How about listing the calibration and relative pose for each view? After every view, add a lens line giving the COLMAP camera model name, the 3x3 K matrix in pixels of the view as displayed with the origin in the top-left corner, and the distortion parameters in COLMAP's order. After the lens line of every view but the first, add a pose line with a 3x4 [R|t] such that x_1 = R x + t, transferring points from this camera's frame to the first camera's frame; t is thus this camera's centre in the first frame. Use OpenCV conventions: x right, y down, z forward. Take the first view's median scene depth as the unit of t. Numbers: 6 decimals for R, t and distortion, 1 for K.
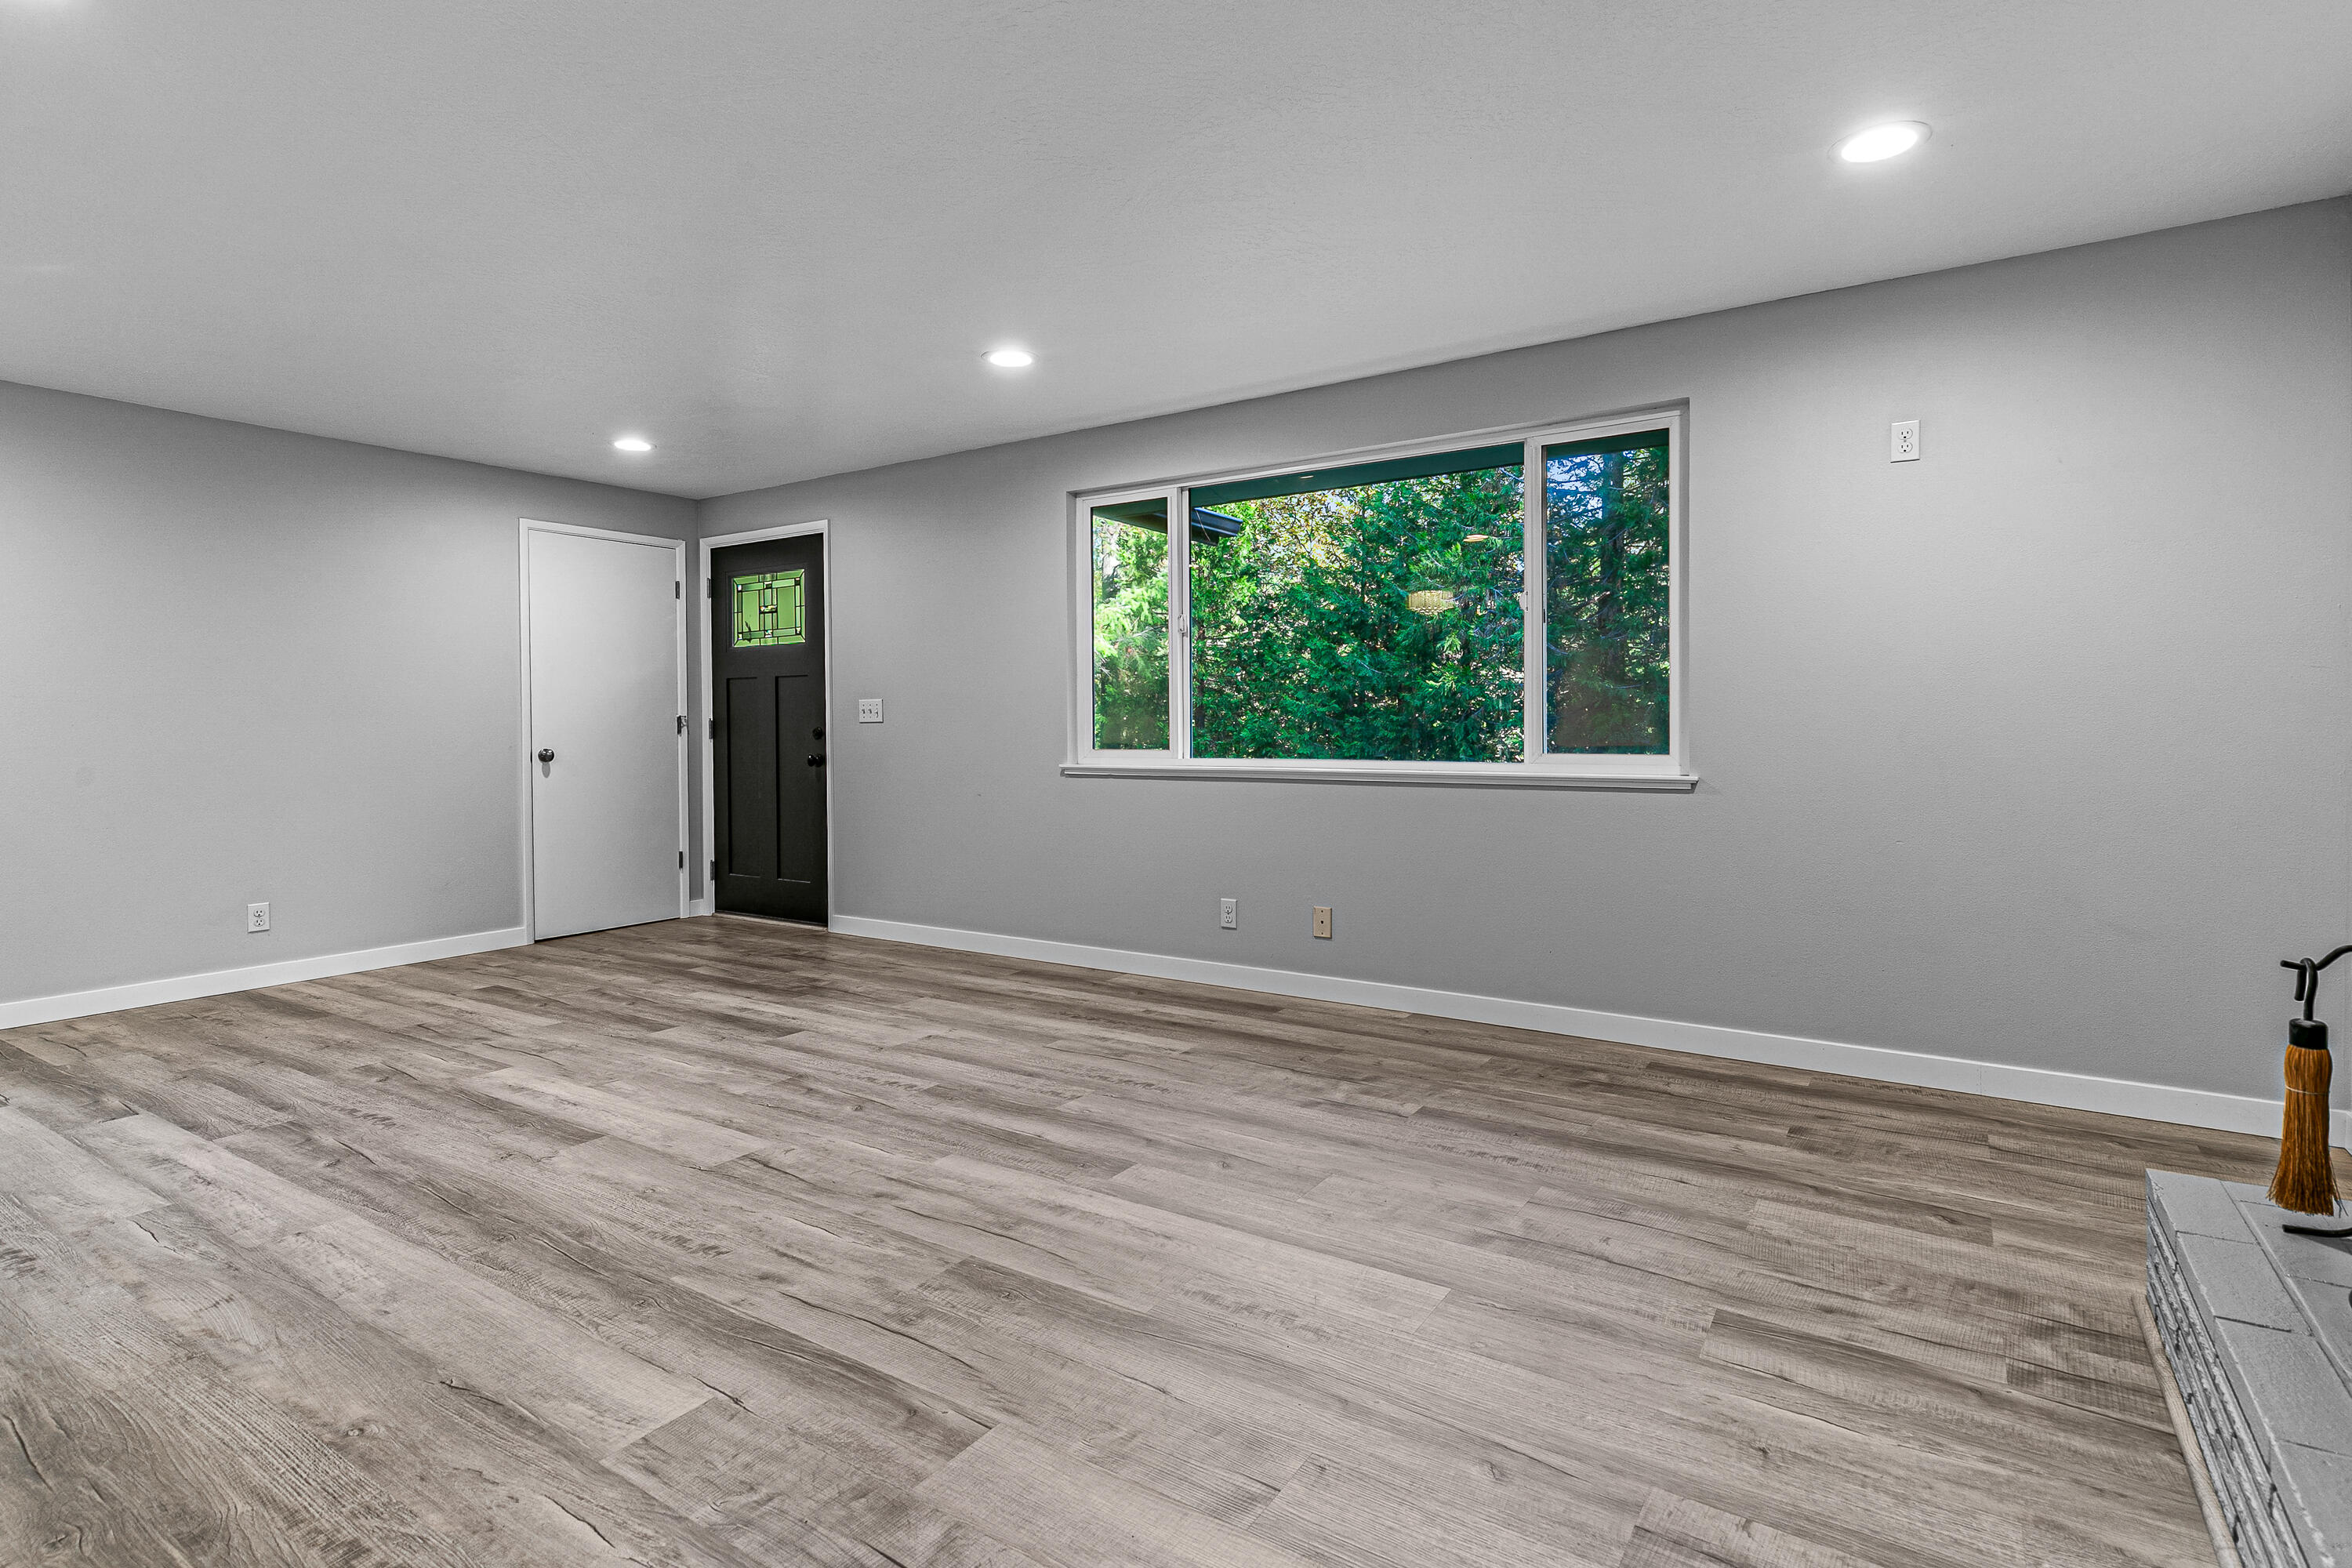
lens RADIAL K [[1082.8, 0, 1177.5], [0, 1082.8, 755.4], [0, 0, 1]] dist [0.013267, -0.003200]
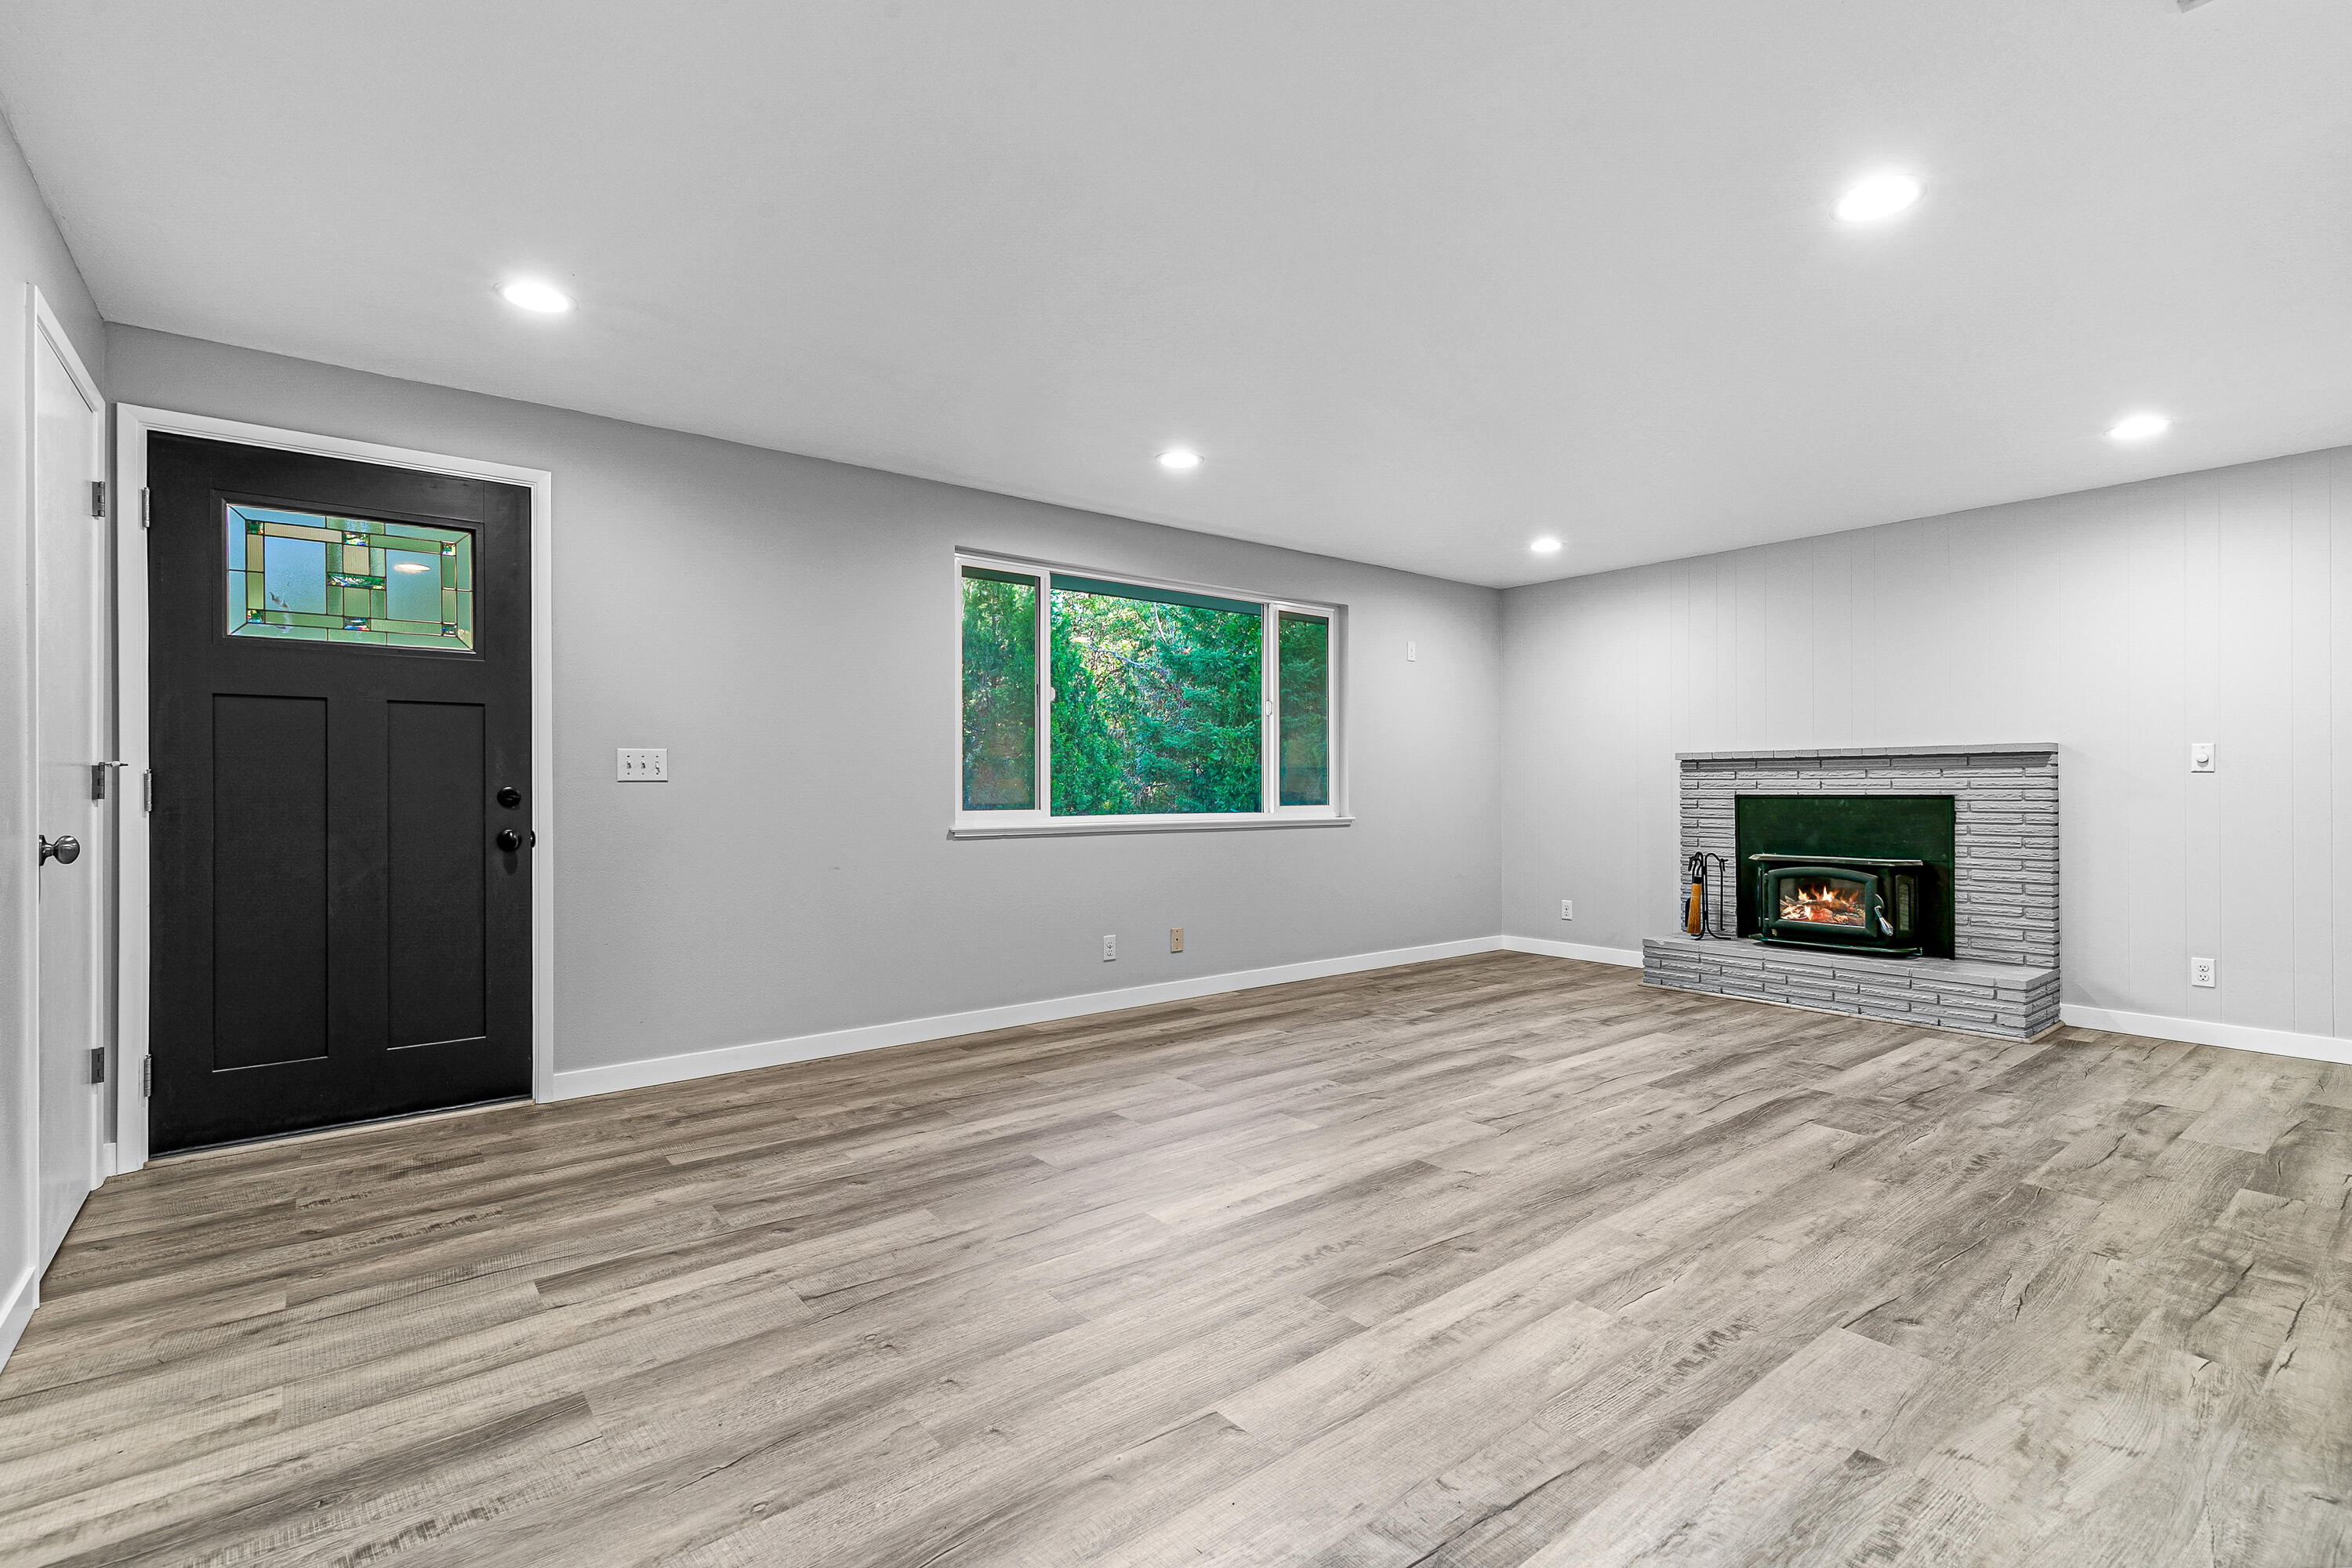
lens RADIAL K [[1082.8, 0, 1154.9], [0, 1082.8, 788.4], [0, 0, 1]] dist [0.013267, -0.003200]
pose [[0.337860, 0.005541, 0.941180, -1.641419], [0.023360, 0.999625, -0.014271, -0.014360], [-0.940906, 0.026807, 0.337604, 0.872221]]
